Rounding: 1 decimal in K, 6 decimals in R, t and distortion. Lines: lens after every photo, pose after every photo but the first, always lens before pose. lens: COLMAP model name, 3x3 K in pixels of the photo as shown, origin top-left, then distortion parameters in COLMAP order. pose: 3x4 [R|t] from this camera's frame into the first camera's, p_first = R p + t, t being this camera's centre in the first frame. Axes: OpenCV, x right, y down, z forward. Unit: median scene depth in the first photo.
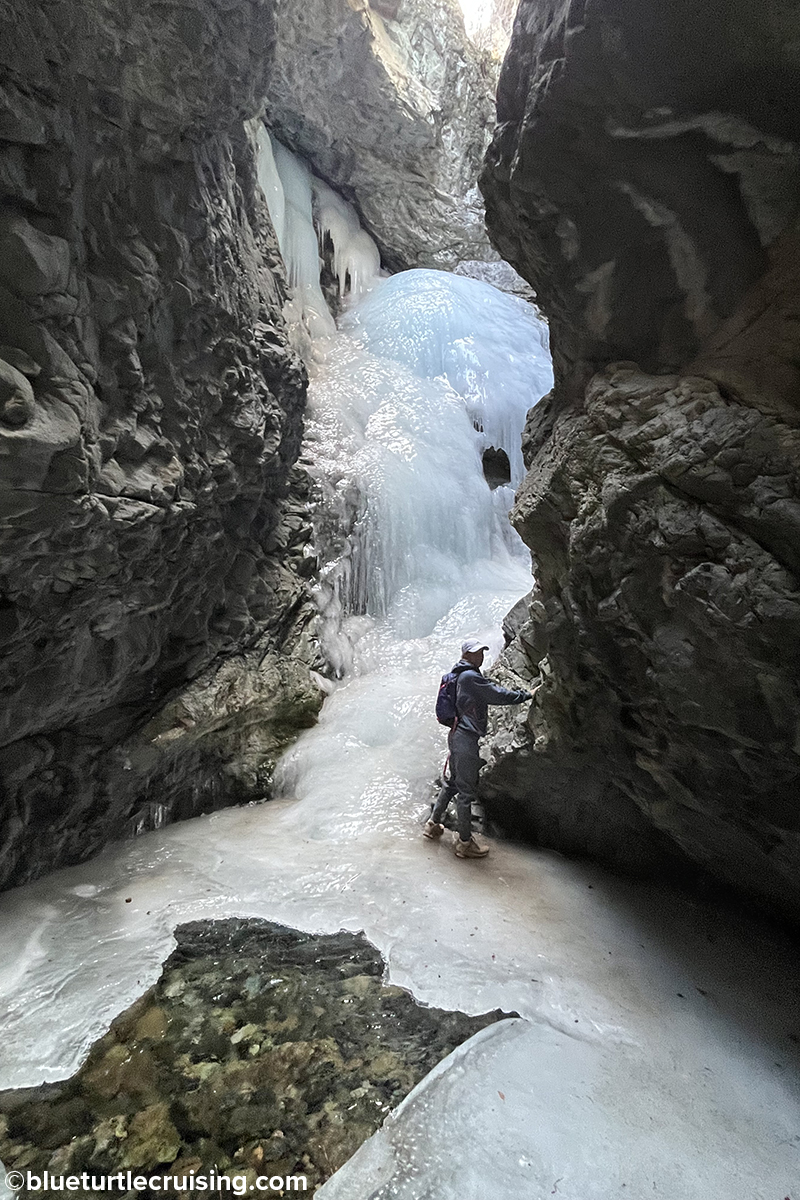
lens RADIAL K [[557.6, 0, 399.6], [0, 557.6, 594.1], [0, 0, 1]] dist [-0.003209, -0.000605]
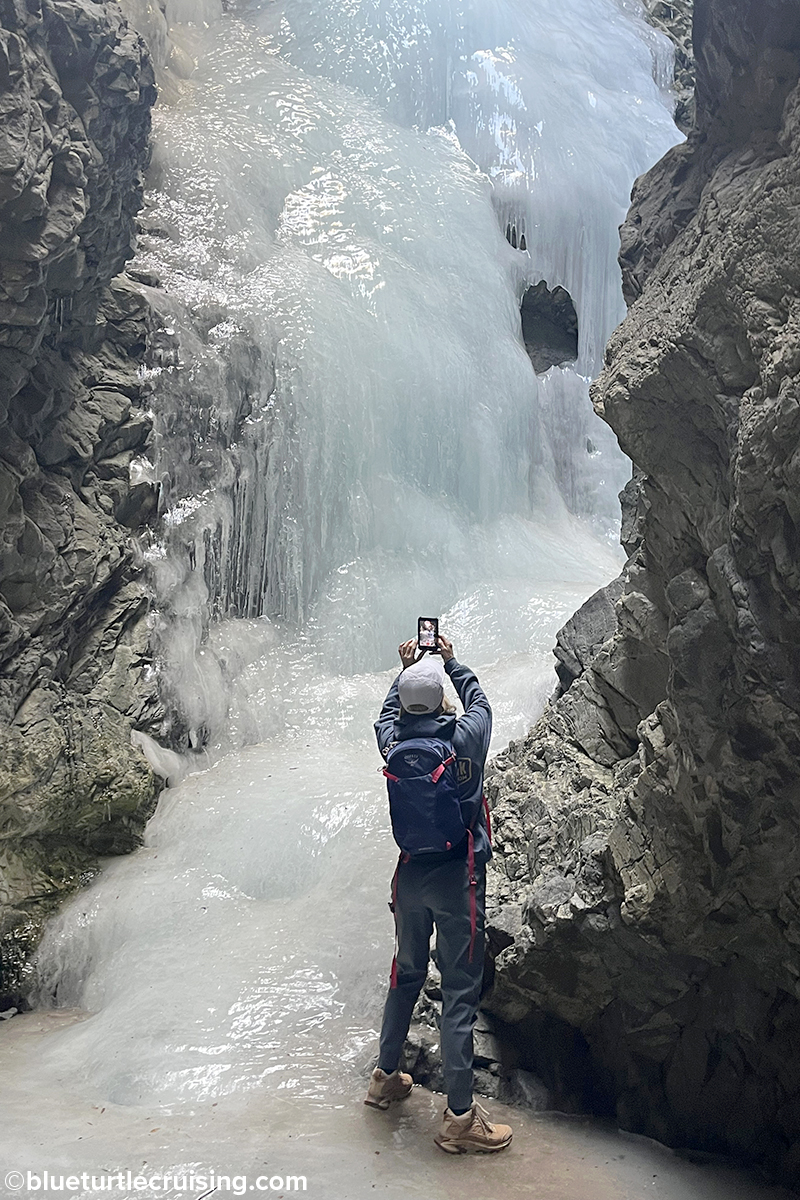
lens RADIAL K [[1129.4, 0, 401.0], [0, 1129.4, 610.4], [0, 0, 1]] dist [0.058678, -0.069824]
pose [[0.996969, 0.046204, 0.062593, -0.004181], [-0.046802, 0.998871, 0.008120, 0.026923], [-0.062148, -0.011025, 0.998006, 0.075713]]
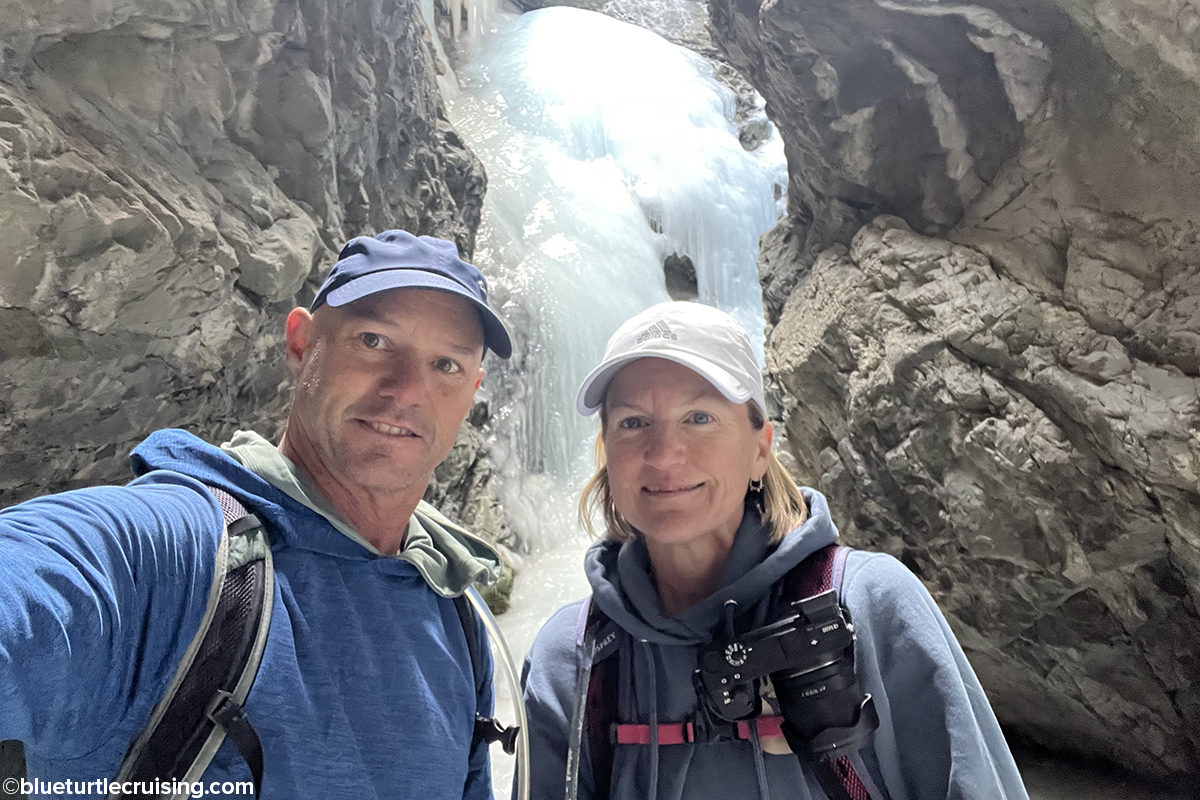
lens RADIAL K [[840.9, 0, 596.6], [0, 840.9, 414.6], [0, 0, 1]] dist [0.058267, -0.059546]
pose [[0.989582, -0.018286, 0.142802, -0.229542], [0.022672, 0.999318, -0.029145, -0.012887], [-0.142172, 0.032079, 0.989322, -0.286292]]
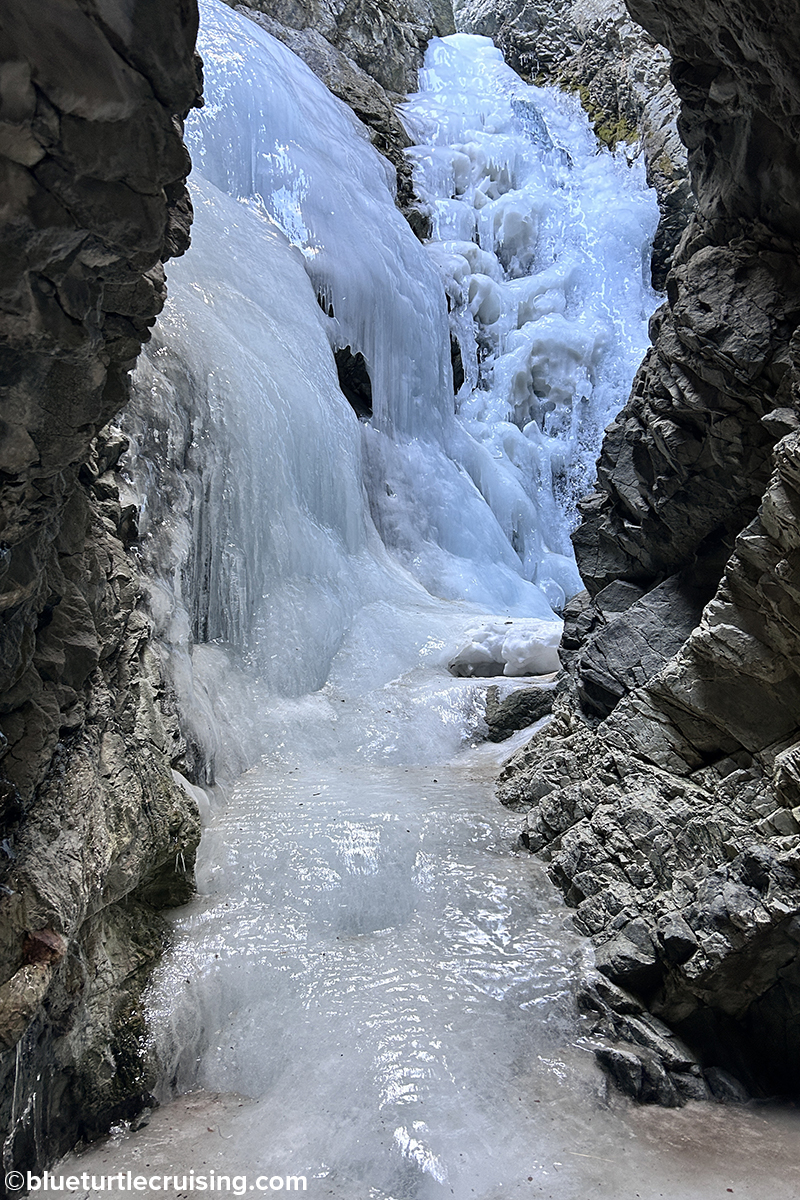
lens RADIAL K [[907.9, 0, 400.0], [0, 907.9, 600.0], [0, 0, 1]] dist [0.043124, -0.043645]
pose [[0.874010, 0.052964, 0.483013, -0.428887], [-0.042396, 0.998563, -0.032779, 0.029026], [-0.484055, 0.008171, 0.874999, 0.370039]]
